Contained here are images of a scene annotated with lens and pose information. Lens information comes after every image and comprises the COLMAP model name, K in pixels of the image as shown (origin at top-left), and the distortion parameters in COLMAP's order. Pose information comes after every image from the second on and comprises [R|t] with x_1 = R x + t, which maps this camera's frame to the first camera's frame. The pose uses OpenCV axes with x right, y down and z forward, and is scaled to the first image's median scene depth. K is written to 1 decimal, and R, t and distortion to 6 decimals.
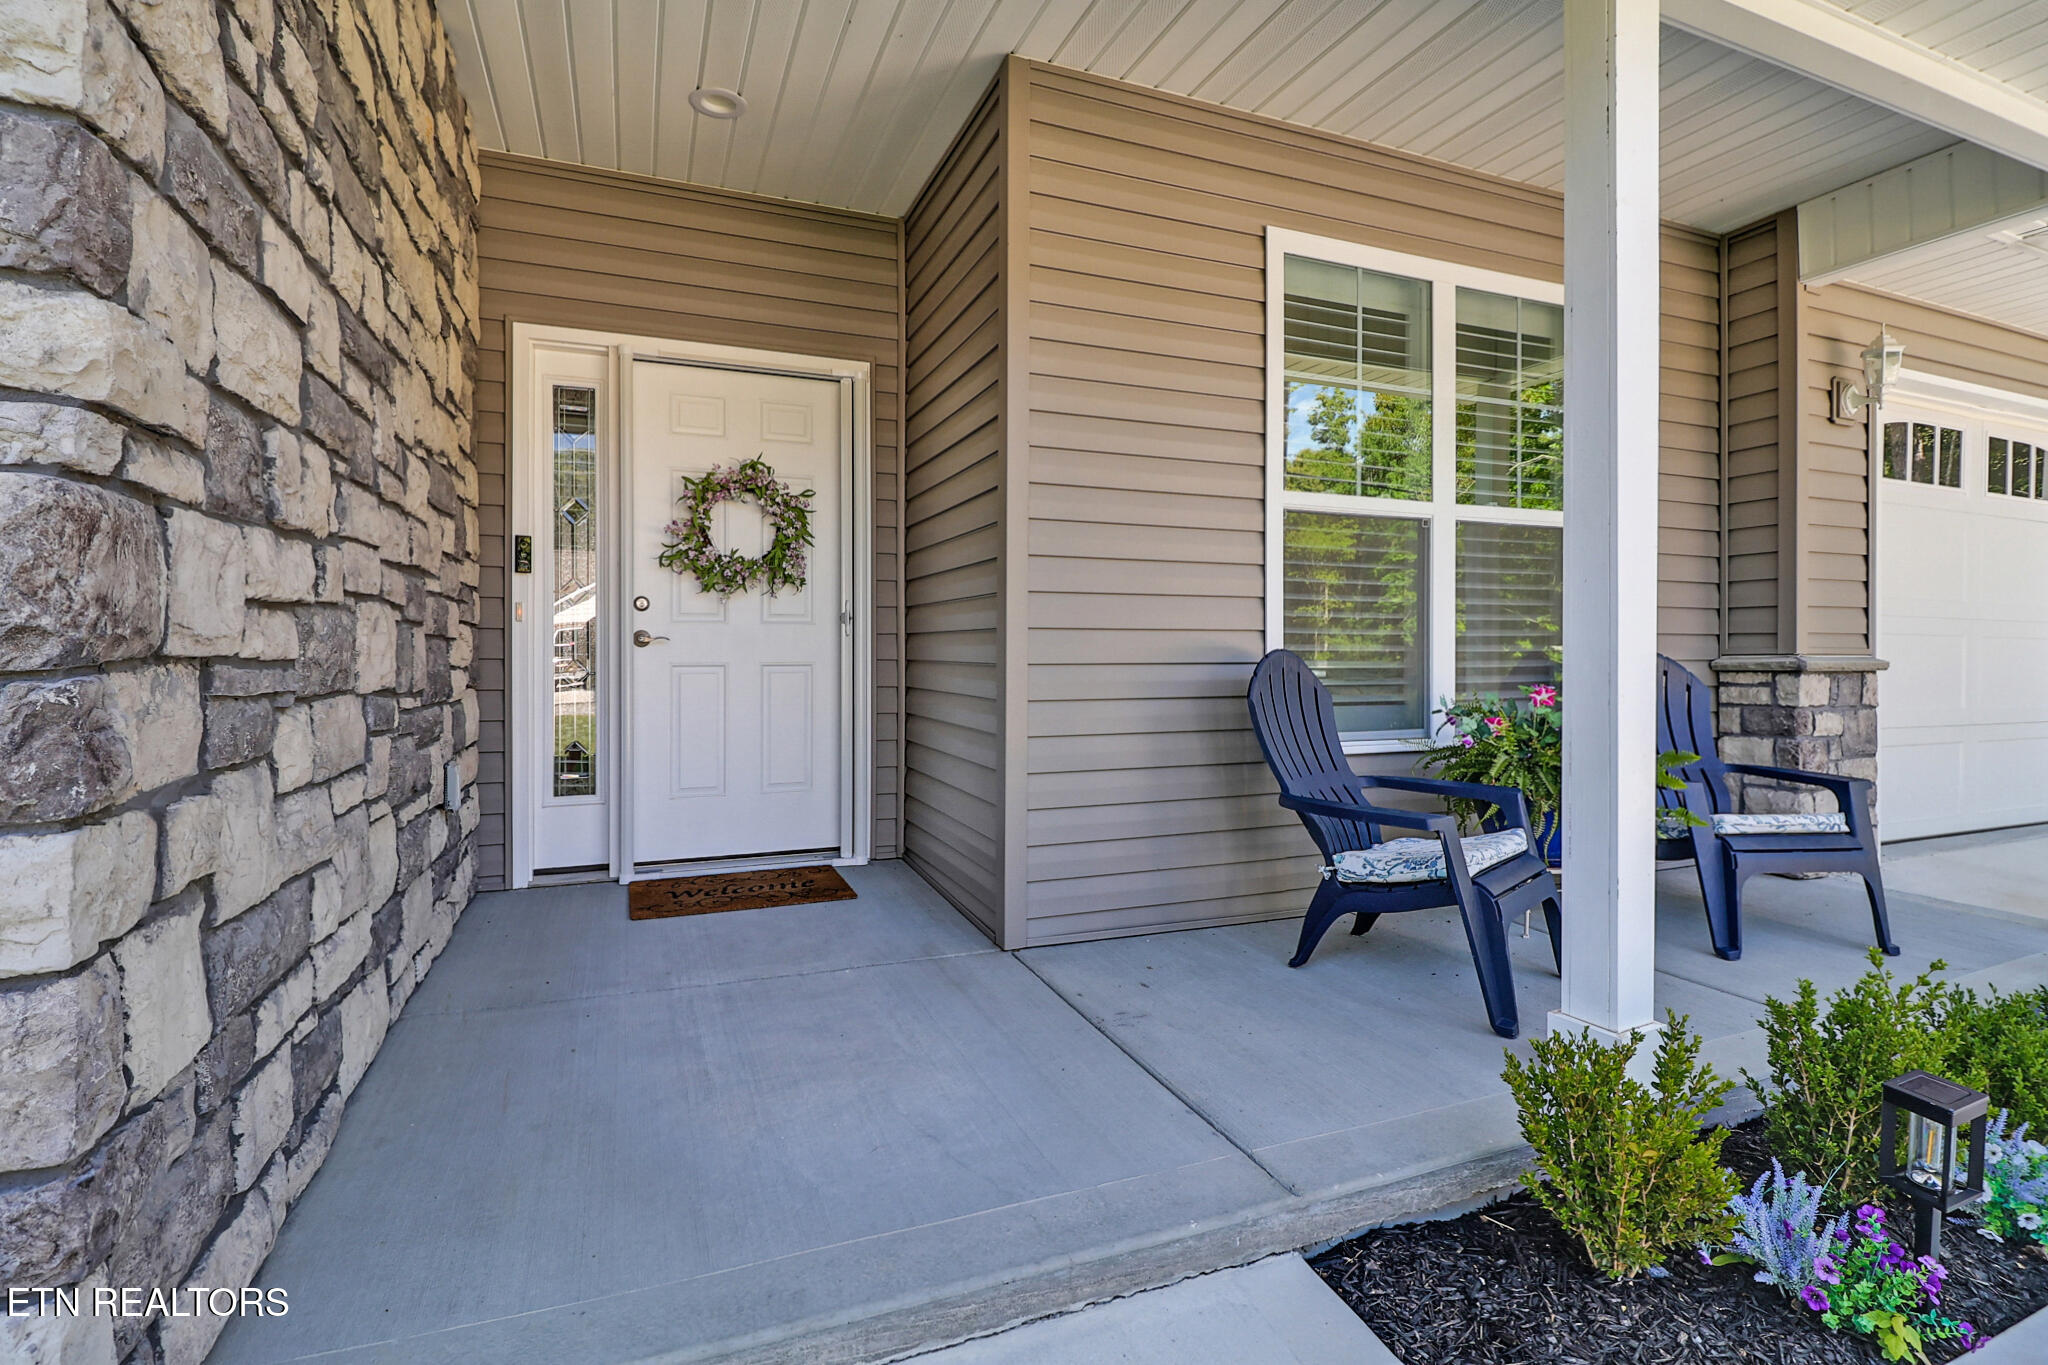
lens RADIAL K [[948.6, 0, 1019.3], [0, 948.6, 664.1], [0, 0, 1]] dist [-0.001411, -0.001025]
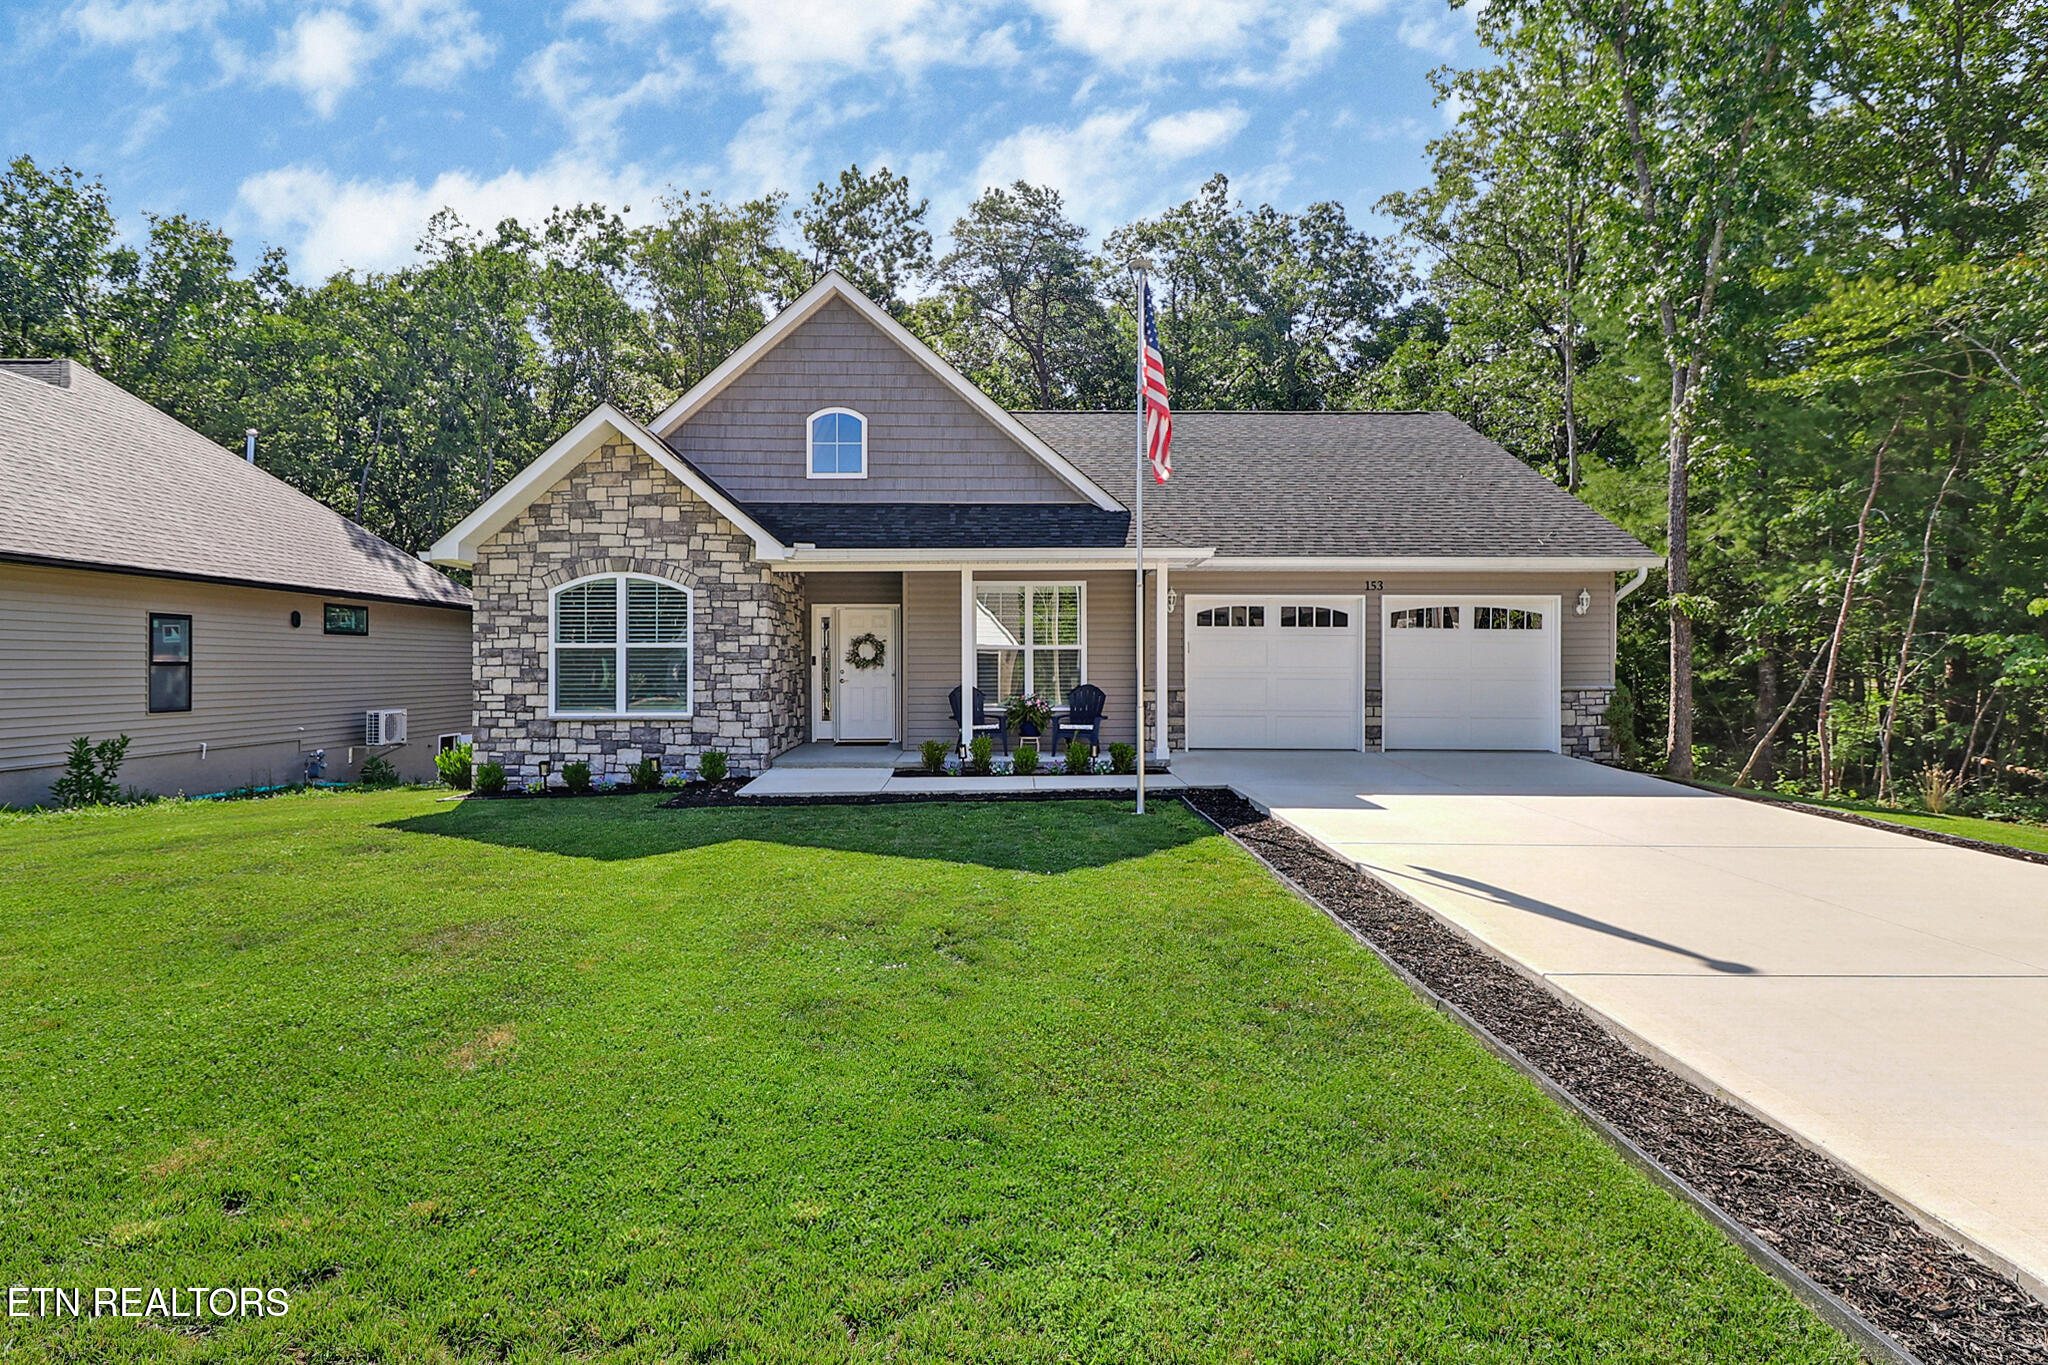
lens RADIAL K [[1145.1, 0, 1025.3], [0, 1145.1, 681.0], [0, 0, 1]] dist [0.000397, 0.000003]
pose [[0.932259, 0.000349, -0.361792, 2.019778], [-0.000949, 0.999998, -0.001481, -0.020241], [0.361791, 0.001725, 0.932258, -3.133351]]
